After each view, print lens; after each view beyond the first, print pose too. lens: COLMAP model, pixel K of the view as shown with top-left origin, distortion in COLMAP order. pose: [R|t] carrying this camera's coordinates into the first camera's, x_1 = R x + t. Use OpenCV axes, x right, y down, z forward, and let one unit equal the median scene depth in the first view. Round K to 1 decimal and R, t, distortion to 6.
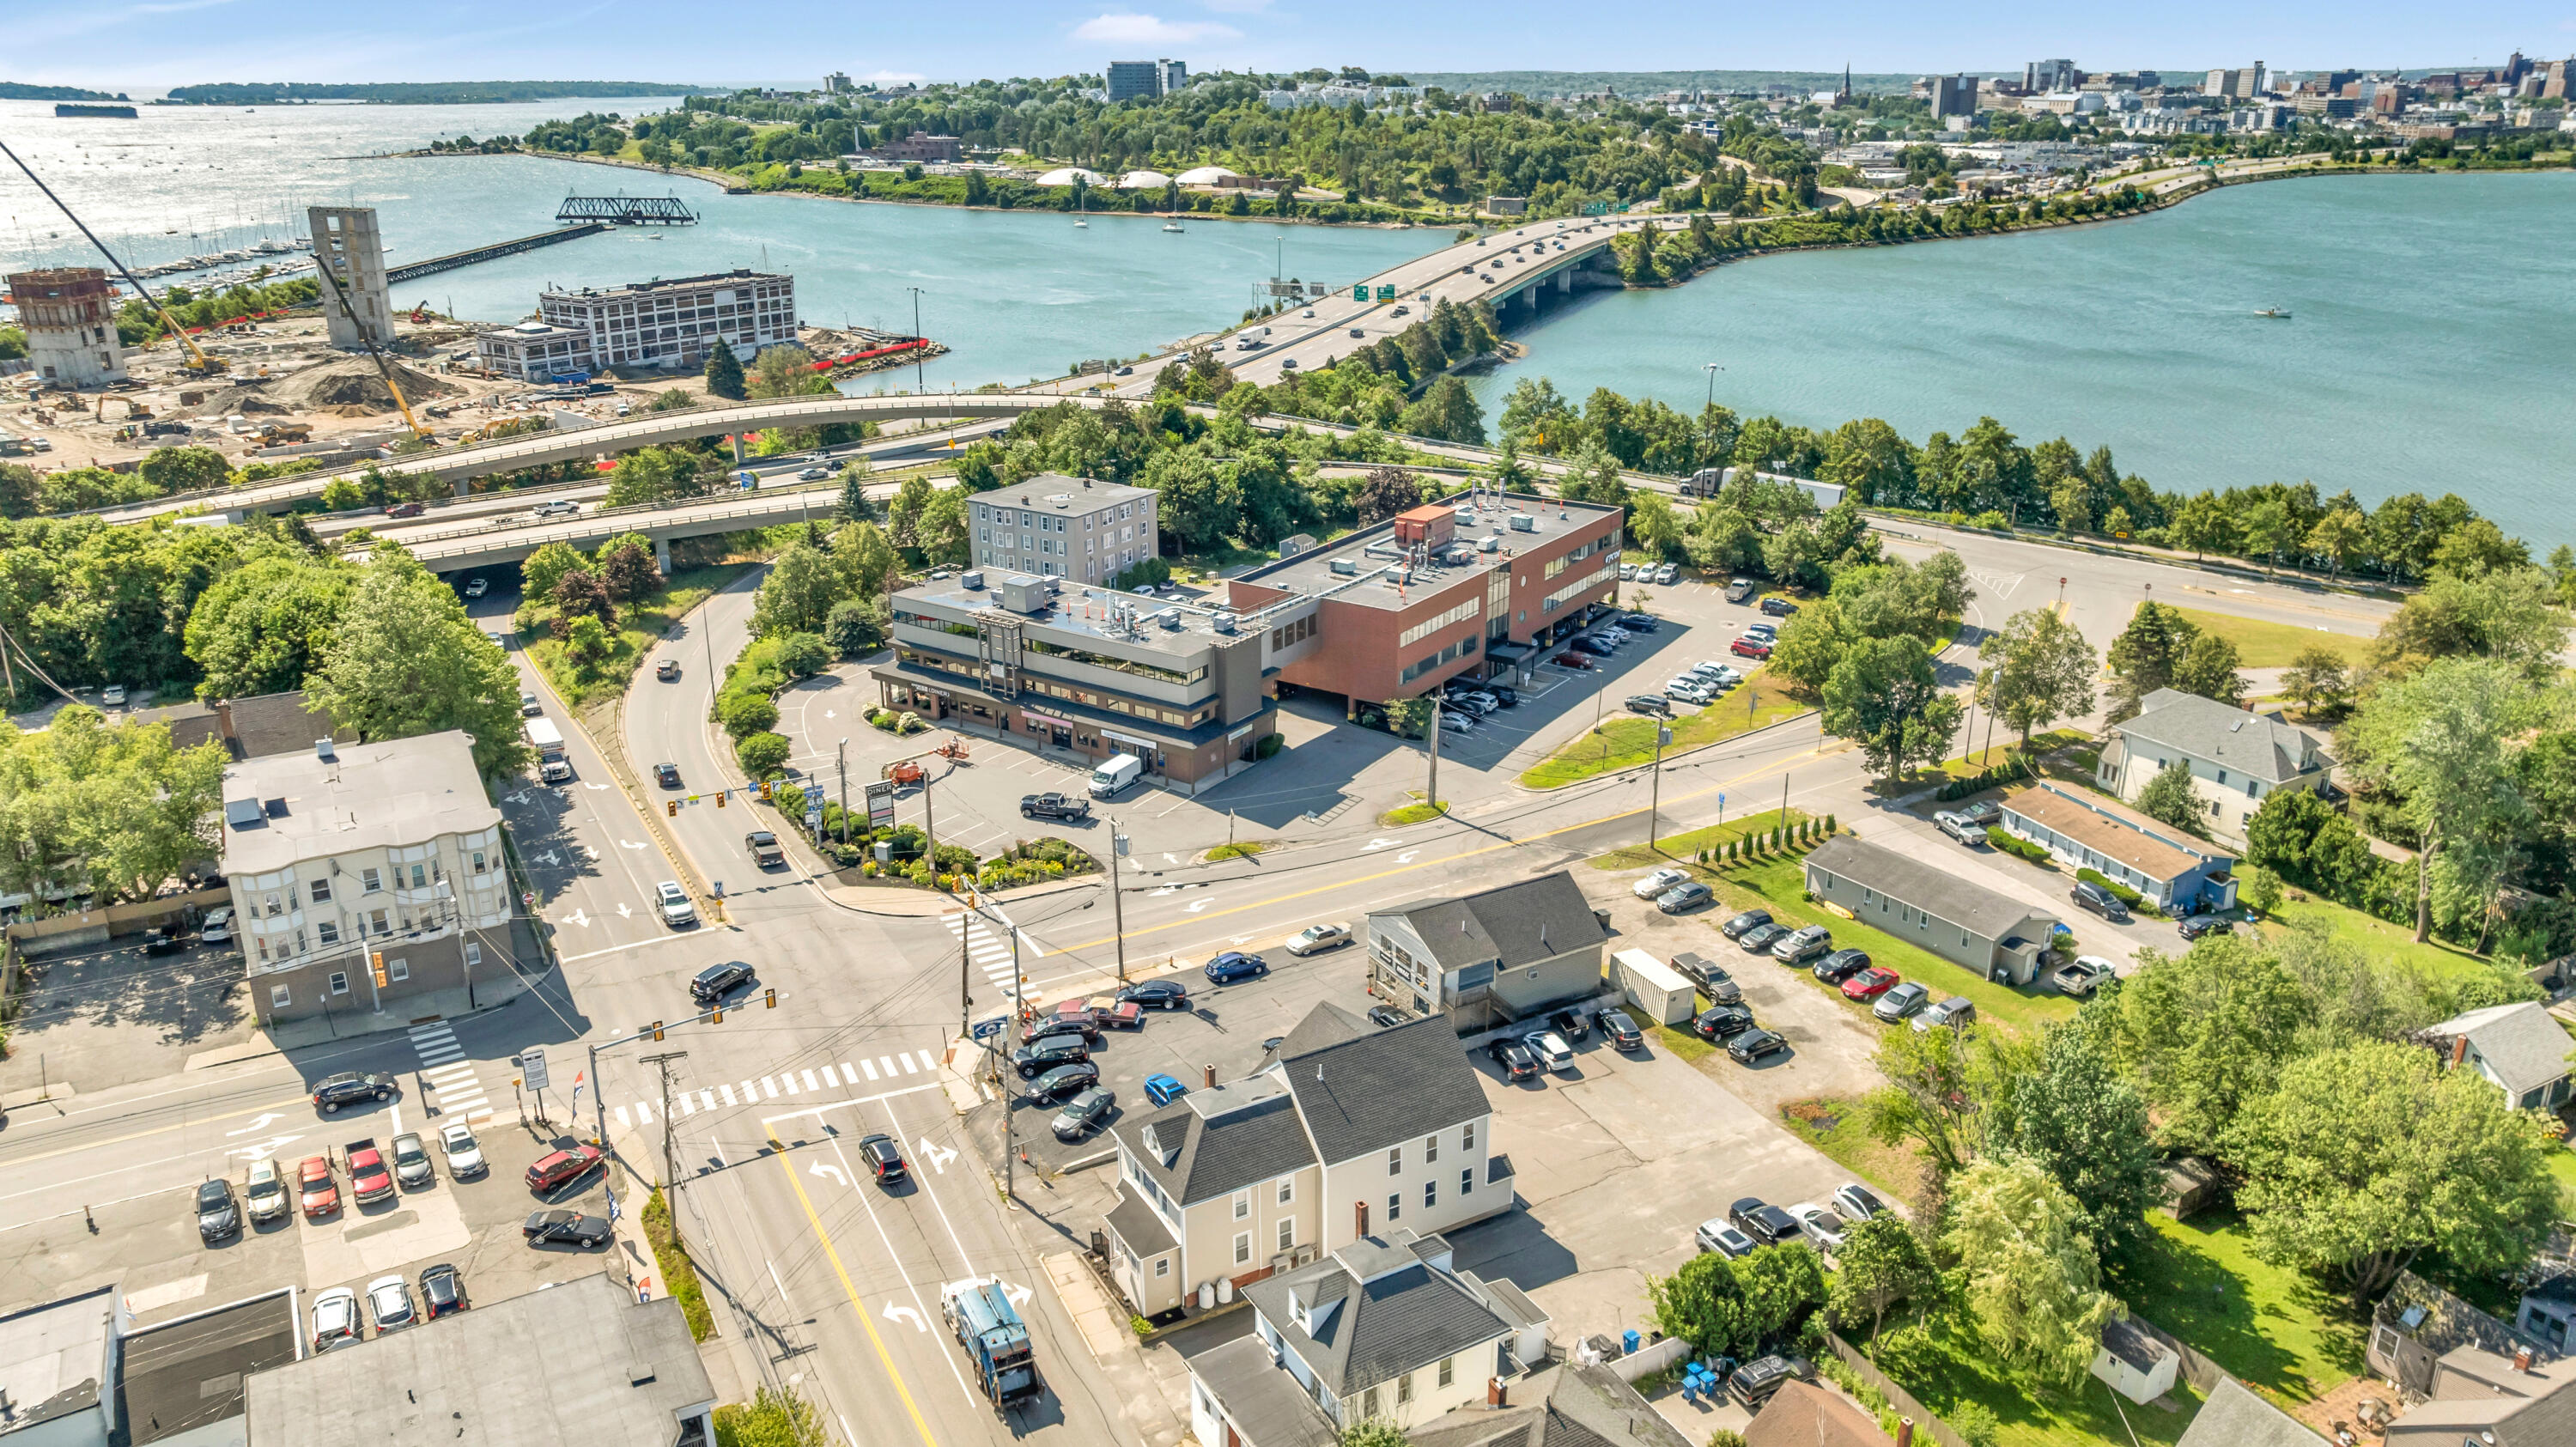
lens RADIAL K [[1802.5, 0, 1288.0], [0, 1802.5, 723.5], [0, 0, 1]] dist [-0.027337, -0.000684]
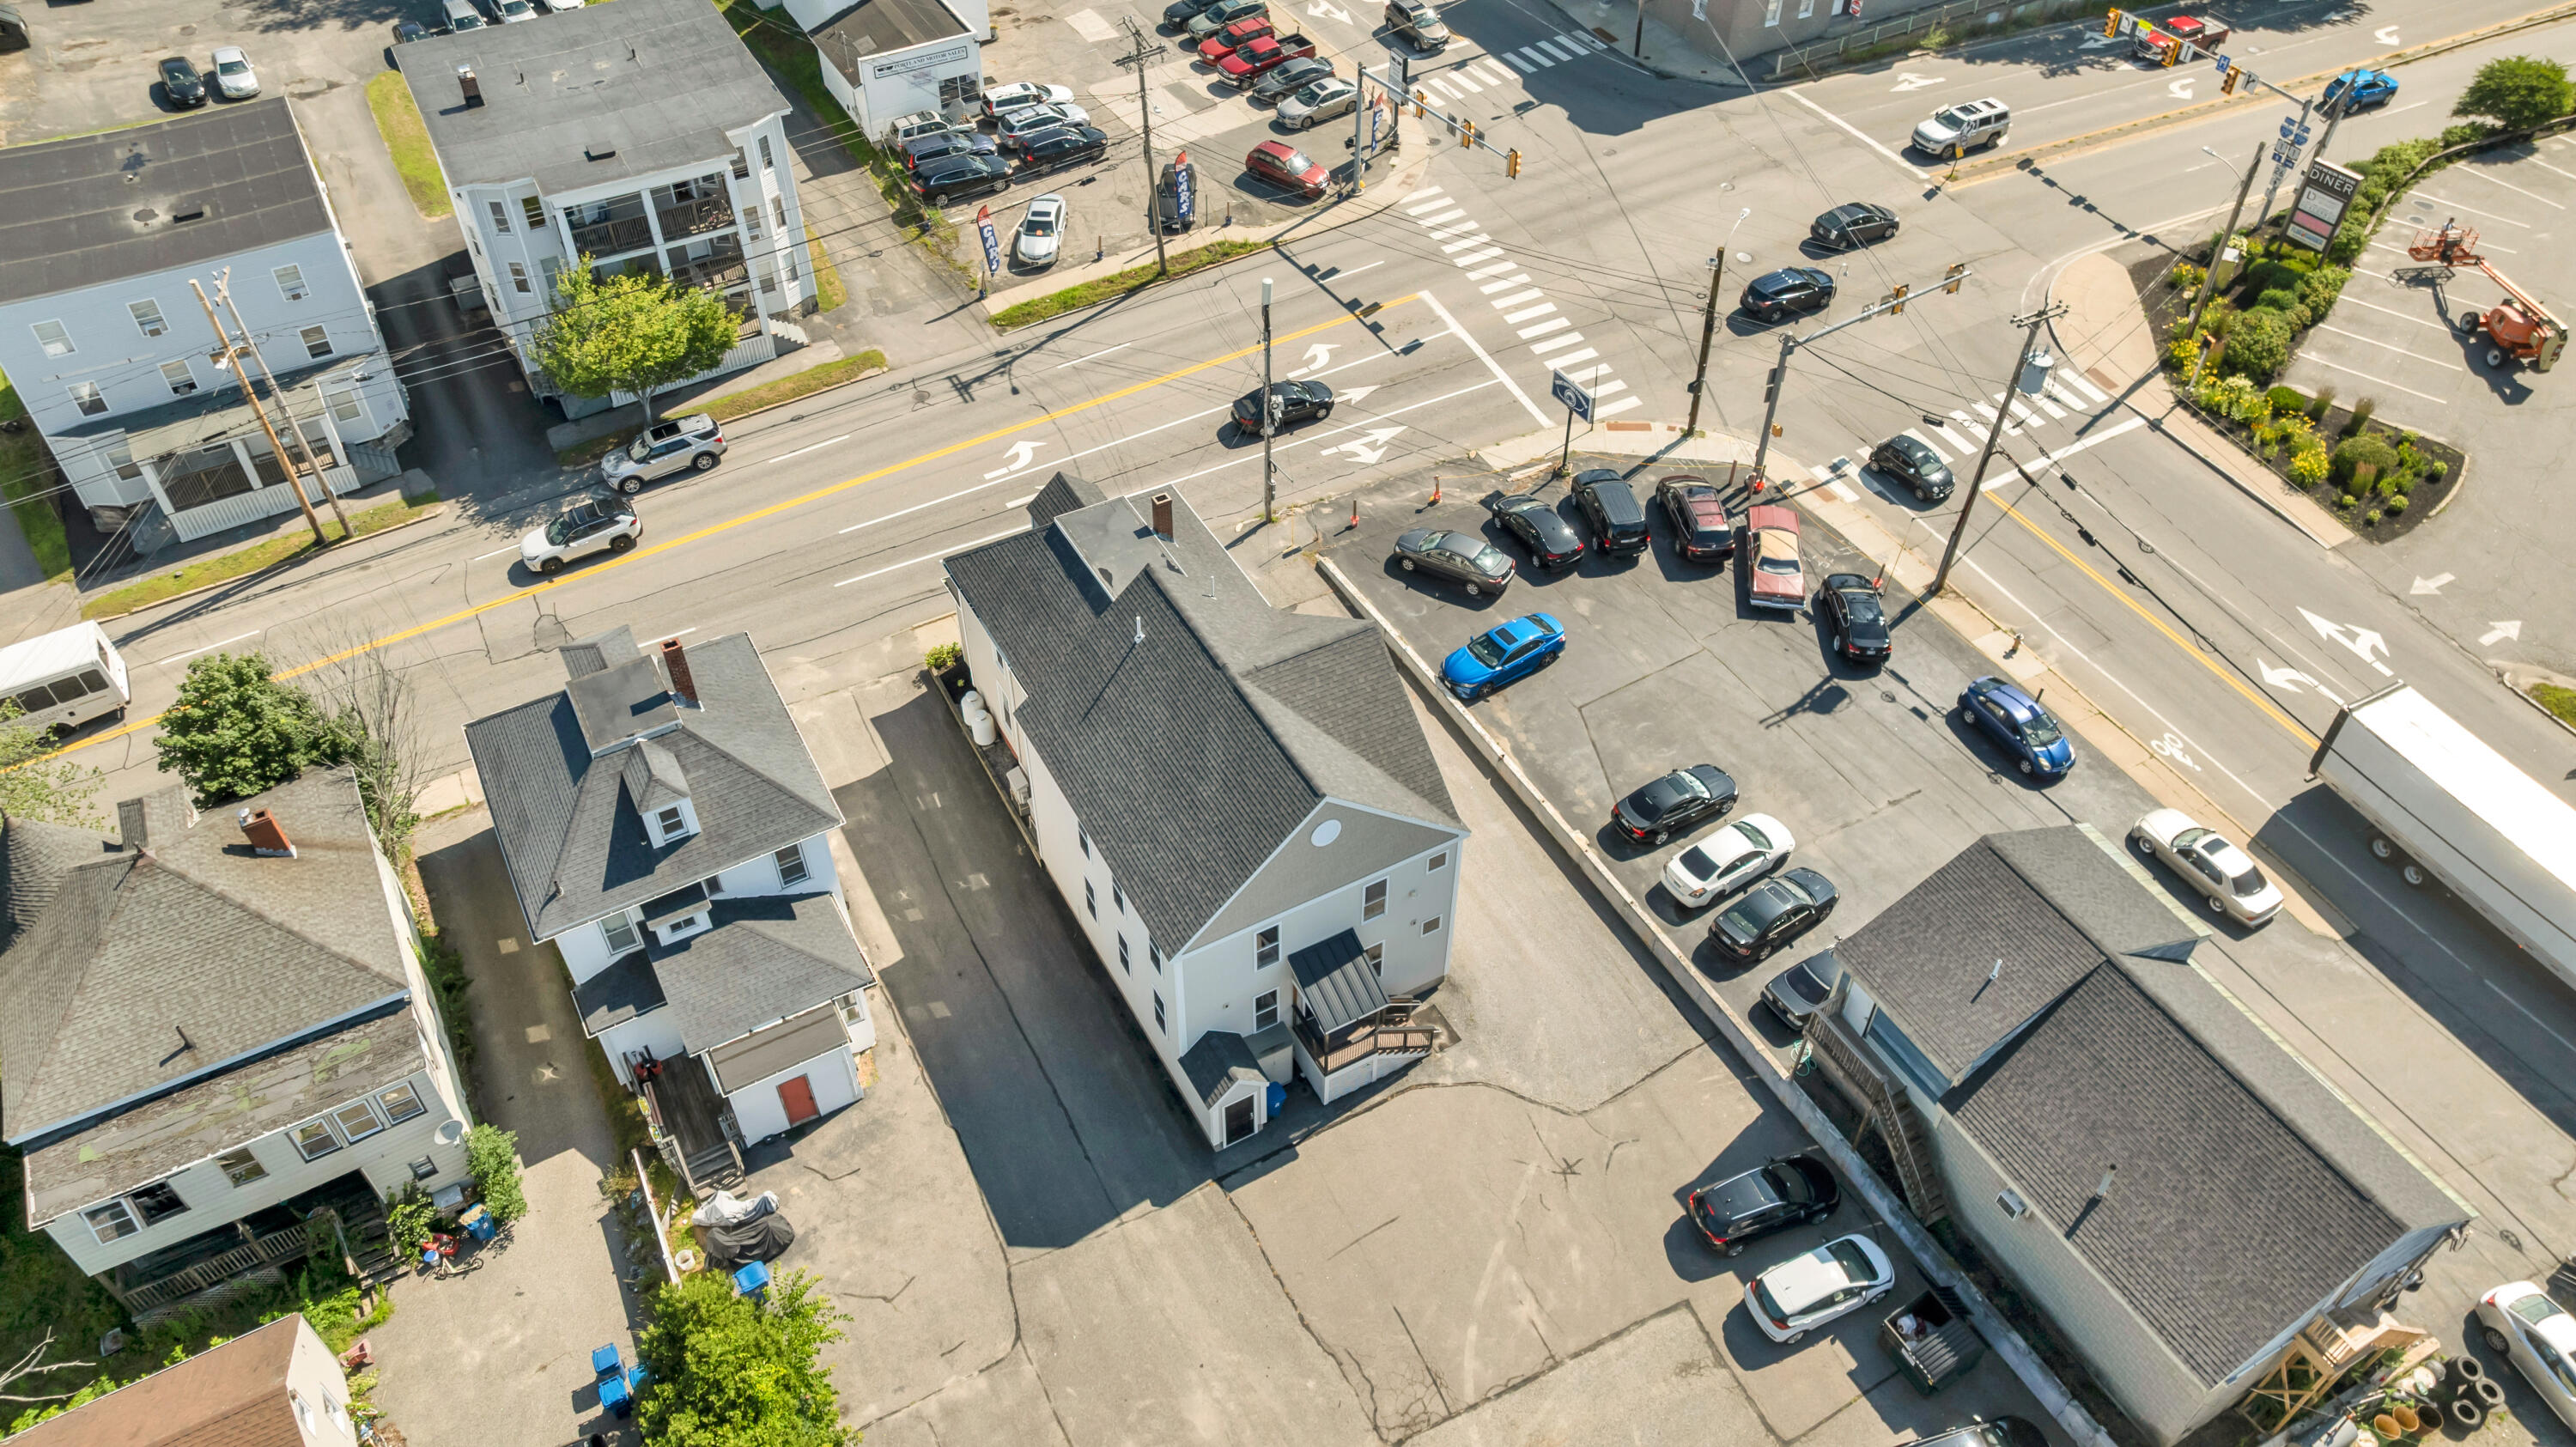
lens RADIAL K [[1802.5, 0, 1288.0], [0, 1802.5, 723.5], [0, 0, 1]] dist [-0.027337, -0.000684]
pose [[-0.014653, 0.708747, -0.705310, 0.186240], [-0.341721, 0.659364, 0.669676, -0.073386], [0.939687, 0.250832, 0.232533, 0.411721]]
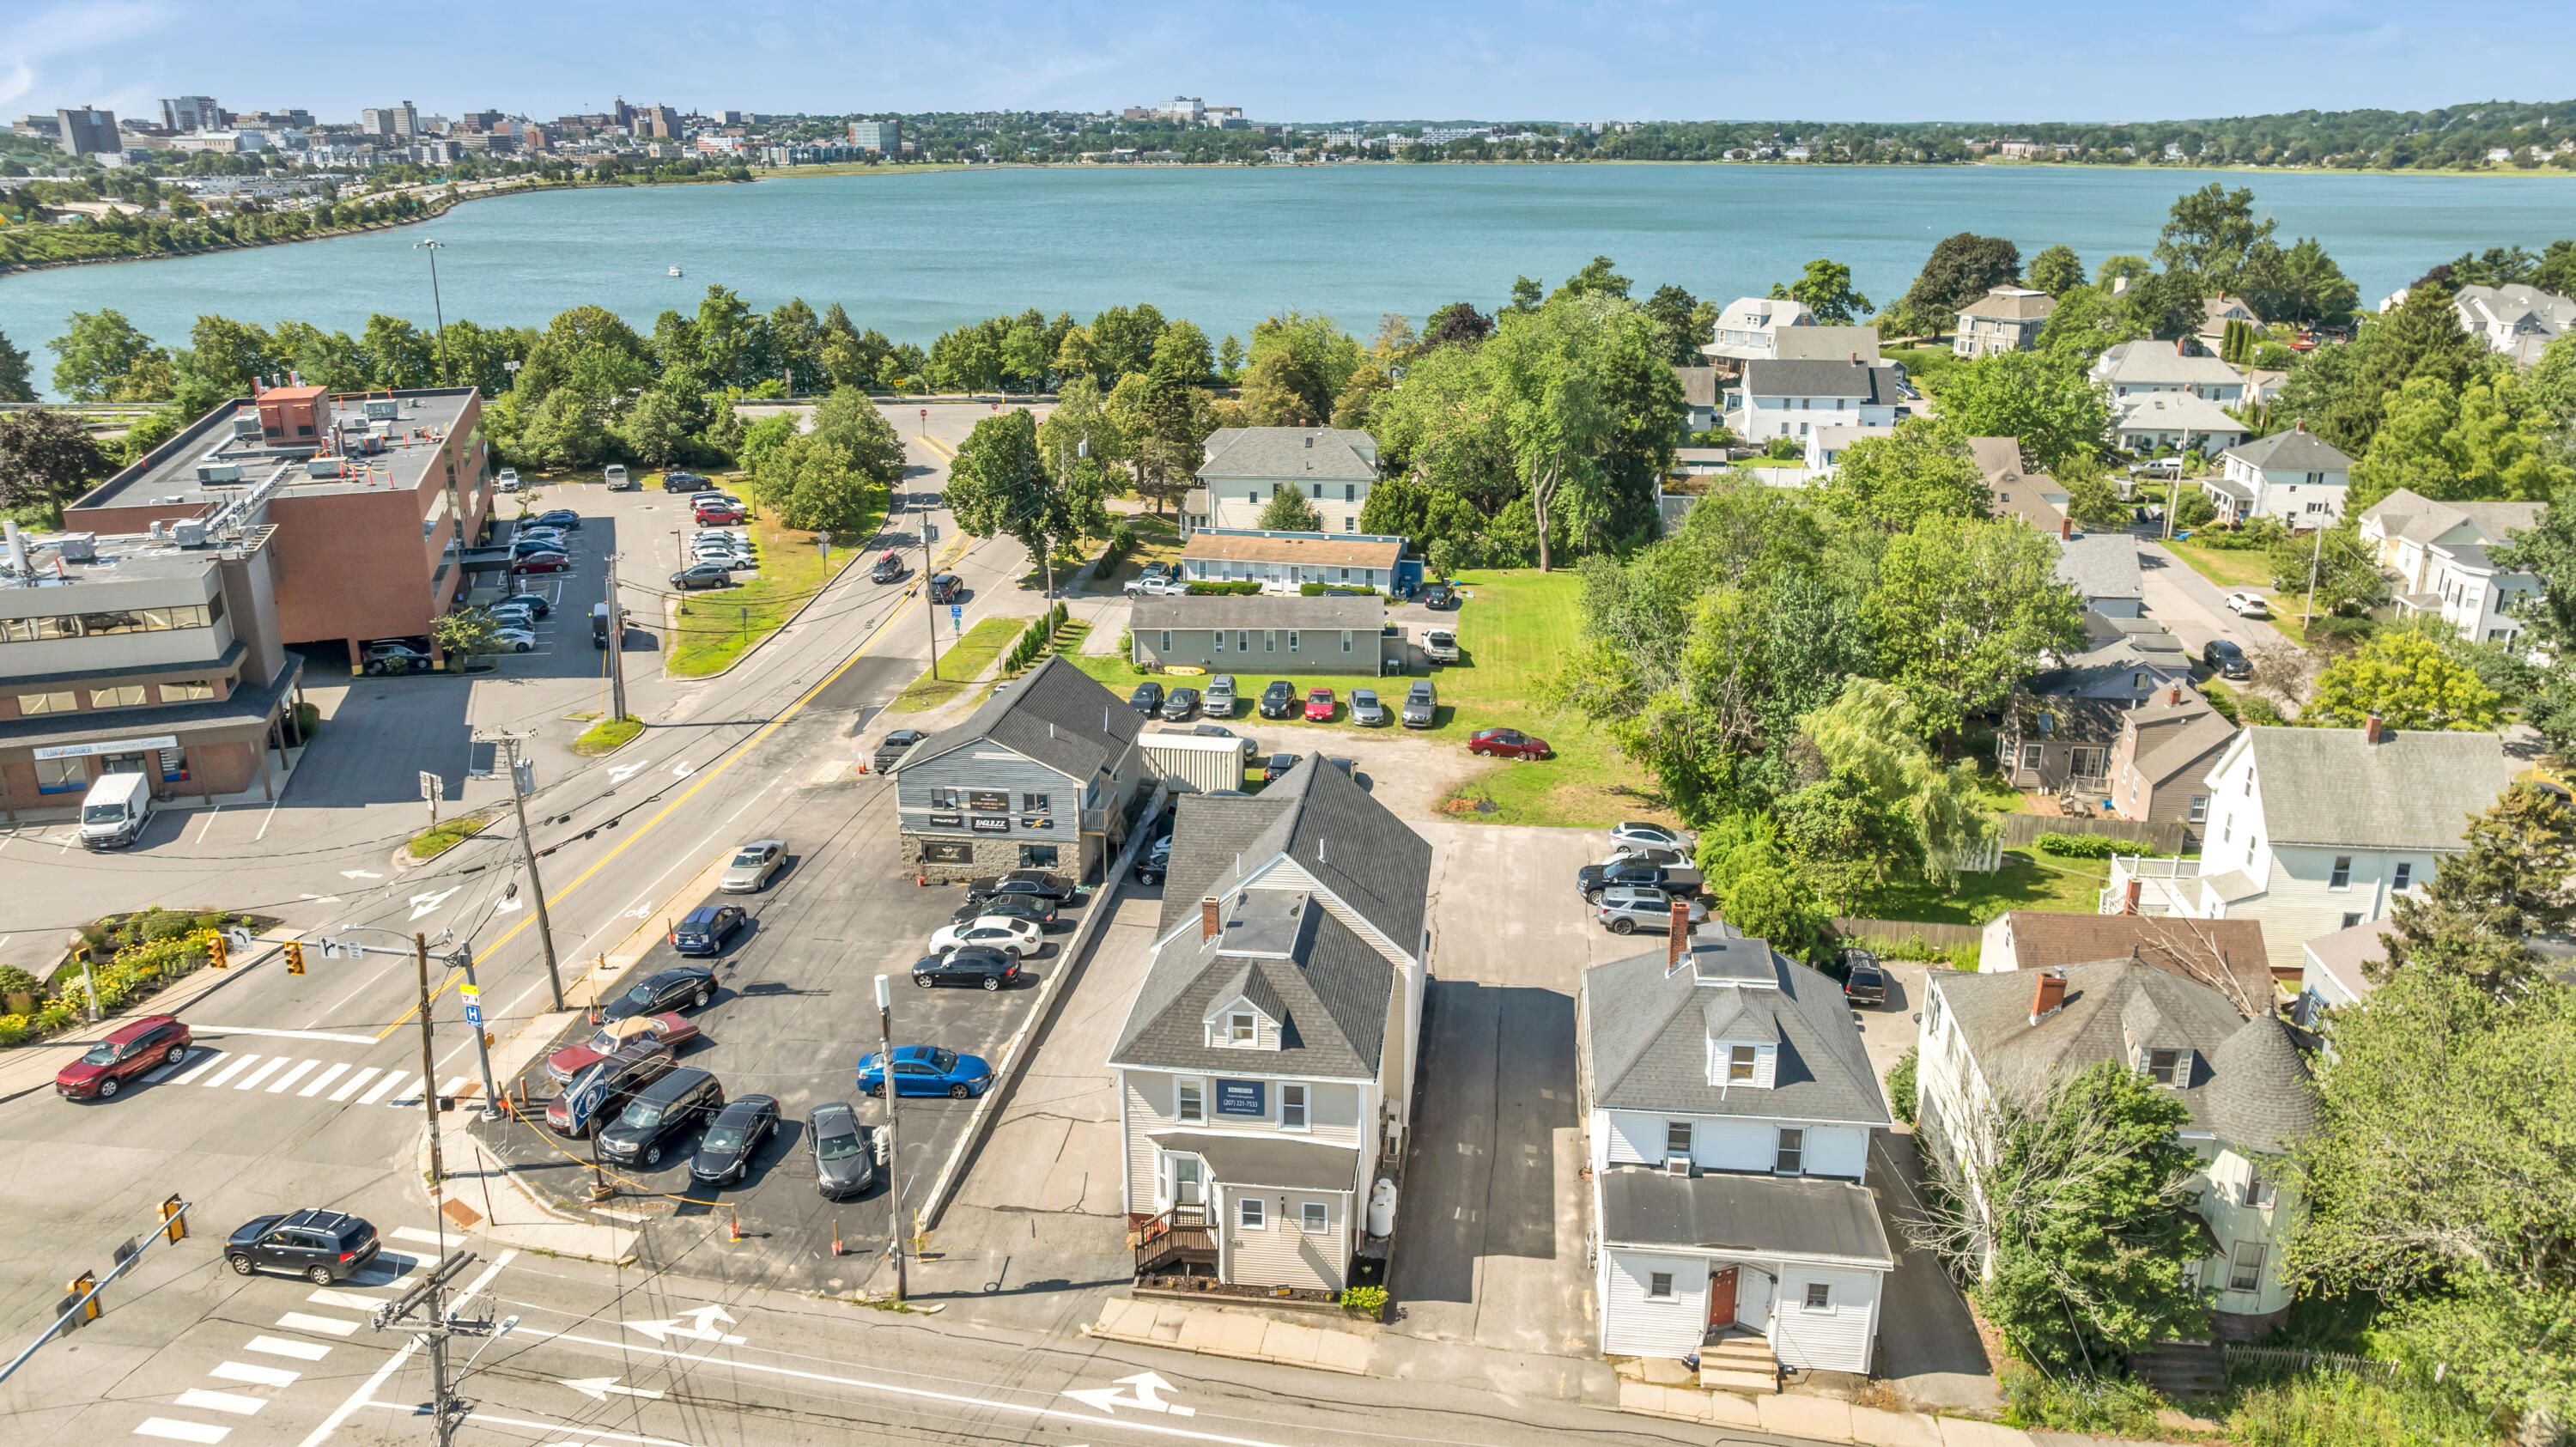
lens RADIAL K [[1826.0, 0, 1288.0], [0, 1826.0, 723.5], [0, 0, 1]] dist [-0.071174, 0.092278]
pose [[0.600746, -0.249423, 0.759534, -0.217462], [0.273896, 0.956798, 0.097566, 0.035533], [-0.751056, 0.149421, 0.643108, 0.254386]]
